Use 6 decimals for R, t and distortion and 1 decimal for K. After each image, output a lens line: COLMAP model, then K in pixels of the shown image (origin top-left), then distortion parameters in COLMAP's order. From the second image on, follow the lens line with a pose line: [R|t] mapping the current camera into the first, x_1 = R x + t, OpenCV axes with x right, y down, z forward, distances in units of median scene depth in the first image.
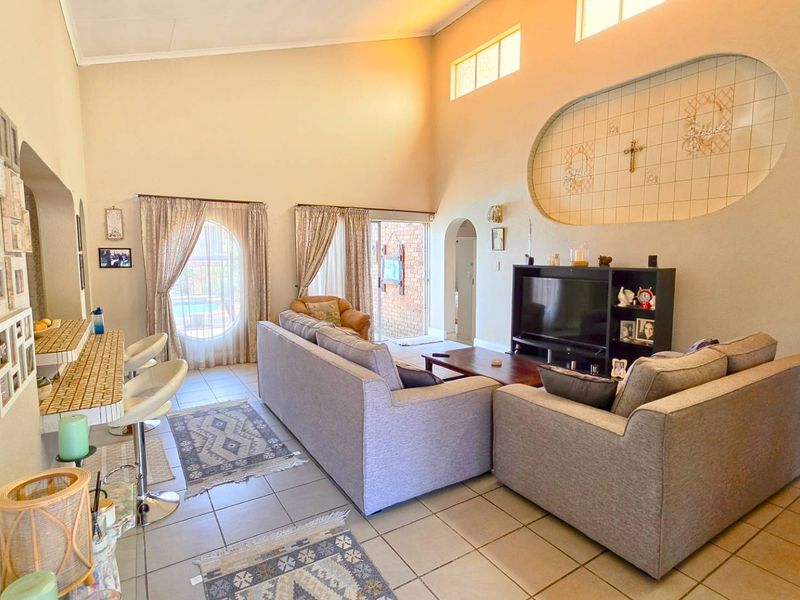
lens RADIAL K [[431.1, 0, 400.3], [0, 431.1, 297.8], [0, 0, 1]] dist [0.002498, 0.002468]
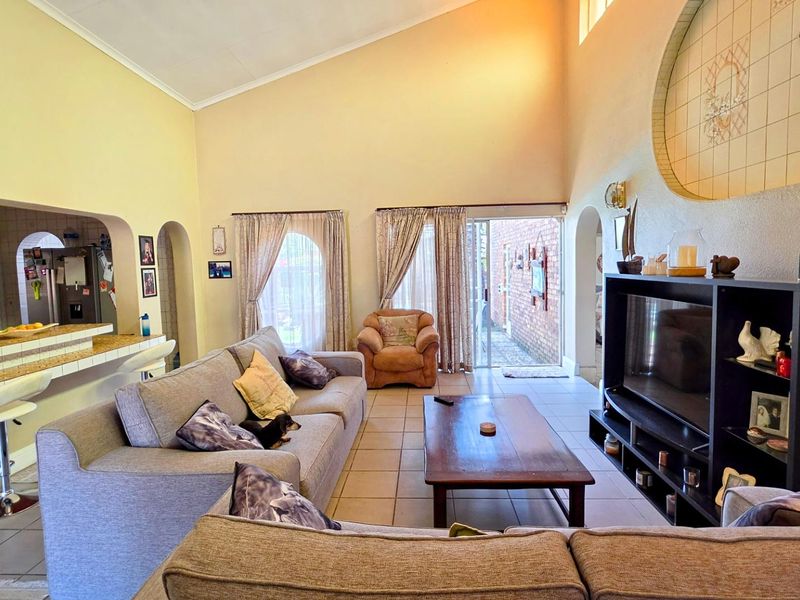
lens RADIAL K [[431.1, 0, 424.1], [0, 431.1, 294.9], [0, 0, 1]] dist [0.002498, 0.002468]
pose [[0.814462, 0.023495, -0.579742, 0.427114], [-0.035414, 0.999330, -0.009252, -0.031055], [0.579136, 0.028066, 0.814748, 0.349689]]
